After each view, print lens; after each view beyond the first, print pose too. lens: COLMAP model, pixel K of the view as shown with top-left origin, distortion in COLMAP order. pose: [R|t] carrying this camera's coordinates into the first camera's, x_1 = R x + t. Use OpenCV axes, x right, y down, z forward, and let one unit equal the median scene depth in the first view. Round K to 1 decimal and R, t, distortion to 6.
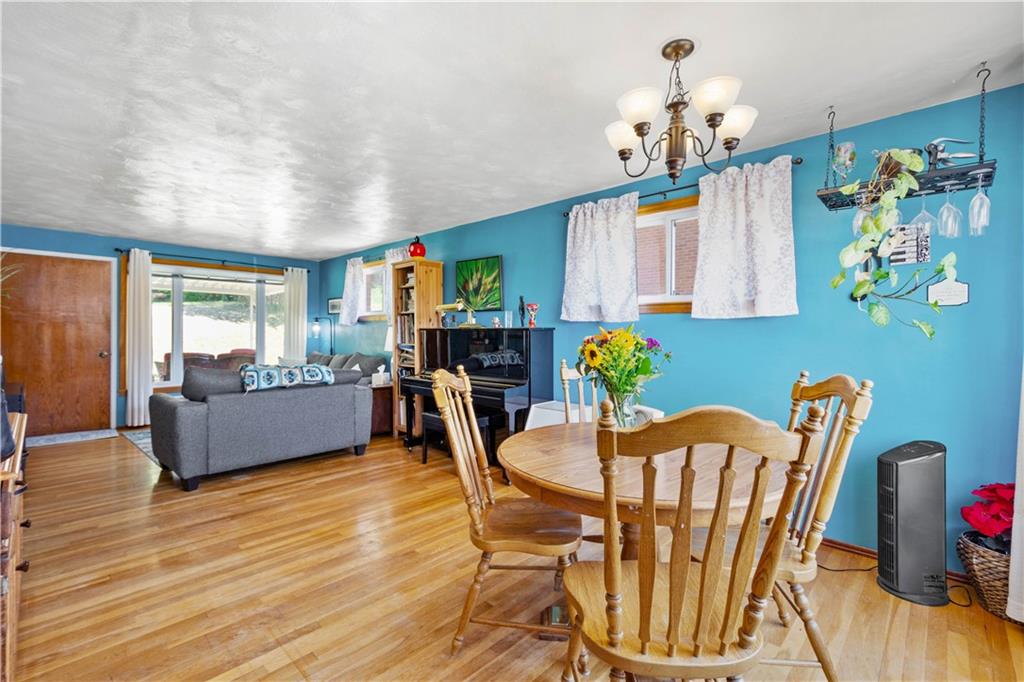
lens RADIAL K [[444.6, 0, 514.7], [0, 444.6, 334.6], [0, 0, 1]] dist [0.000814, -0.000357]
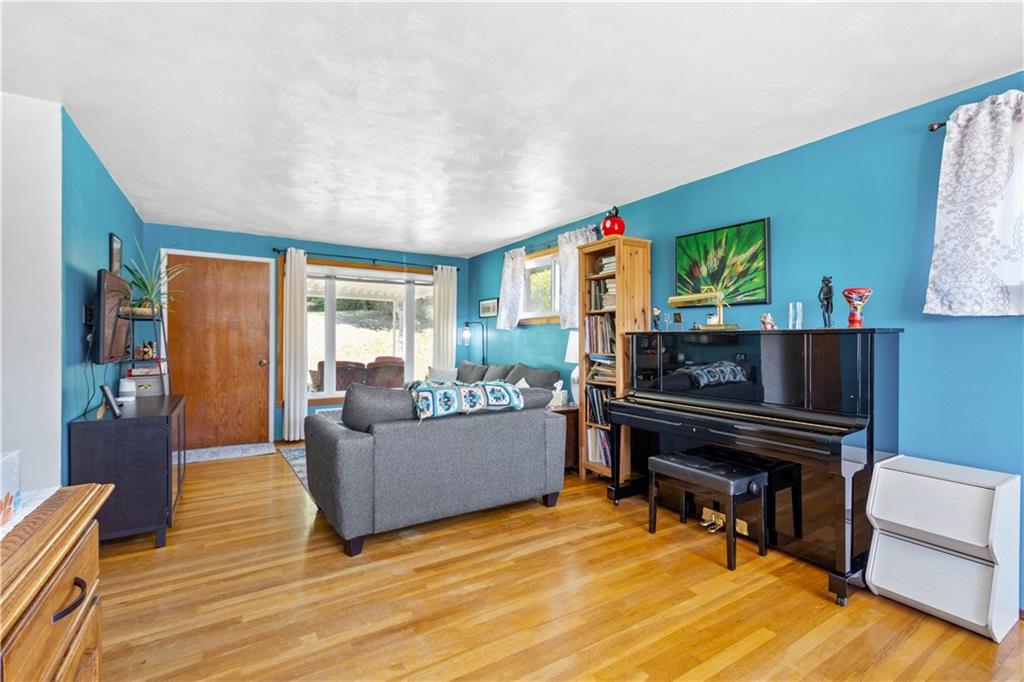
lens RADIAL K [[451.0, 0, 512.0], [0, 451.0, 341.0], [0, 0, 1]] dist [0.000581, -0.000111]
pose [[0.967688, -0.000484, -0.252151, -0.197908], [-0.000142, 0.999997, -0.002464, 0.002005], [0.252152, 0.002420, 0.967685, 0.238461]]
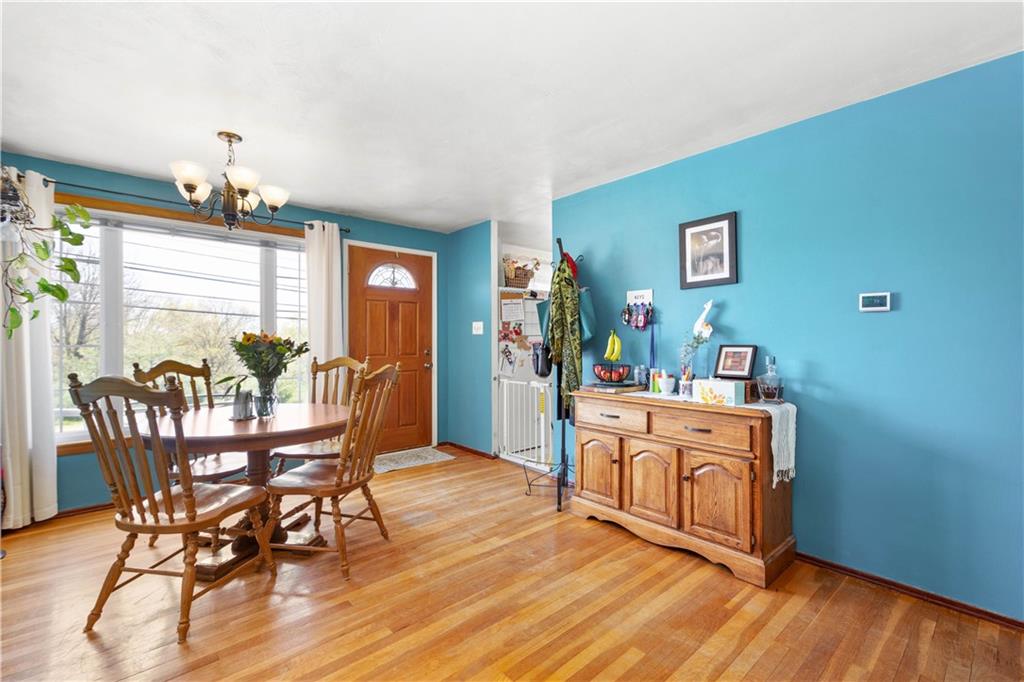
lens RADIAL K [[451.0, 0, 512.0], [0, 451.0, 341.0], [0, 0, 1]] dist [0.000581, -0.000111]
pose [[-0.996298, -0.007330, 0.085654, -0.240755], [-0.006662, 0.999945, 0.008081, -0.001245], [-0.085709, 0.007481, -0.996292, 0.860222]]
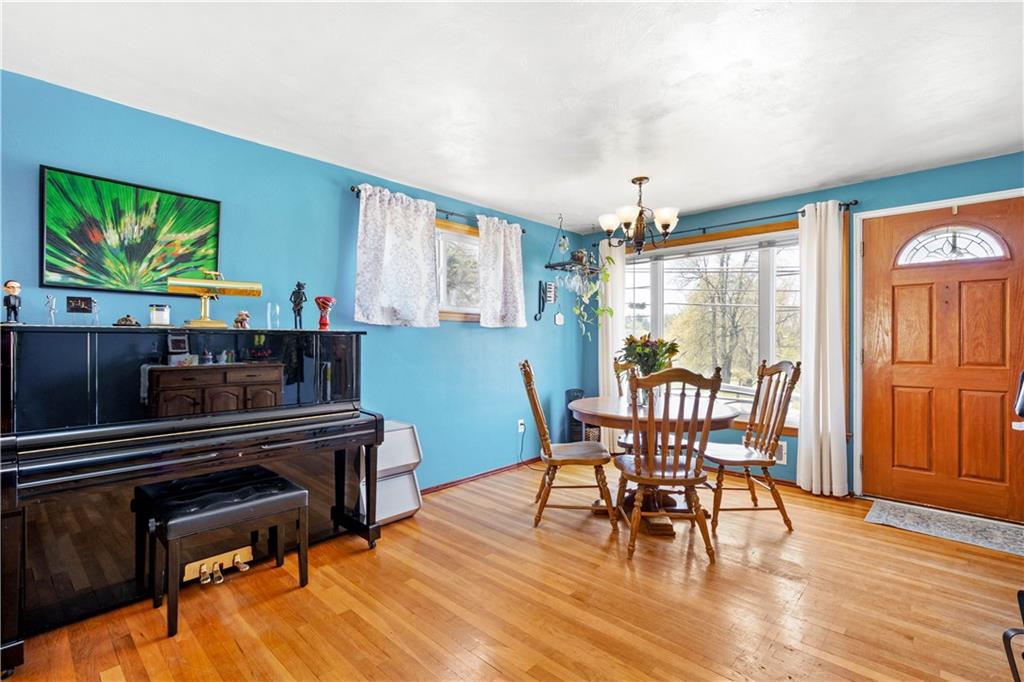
lens RADIAL K [[467.3, 0, 512.0], [0, 467.3, 341.0], [0, 0, 1]] dist [0.000315, 0.000044]
pose [[0.001076, -0.003971, 0.999992, -0.552976], [0.005472, 0.999977, 0.003965, -0.000280], [-0.999984, 0.005468, 0.001097, 0.550127]]
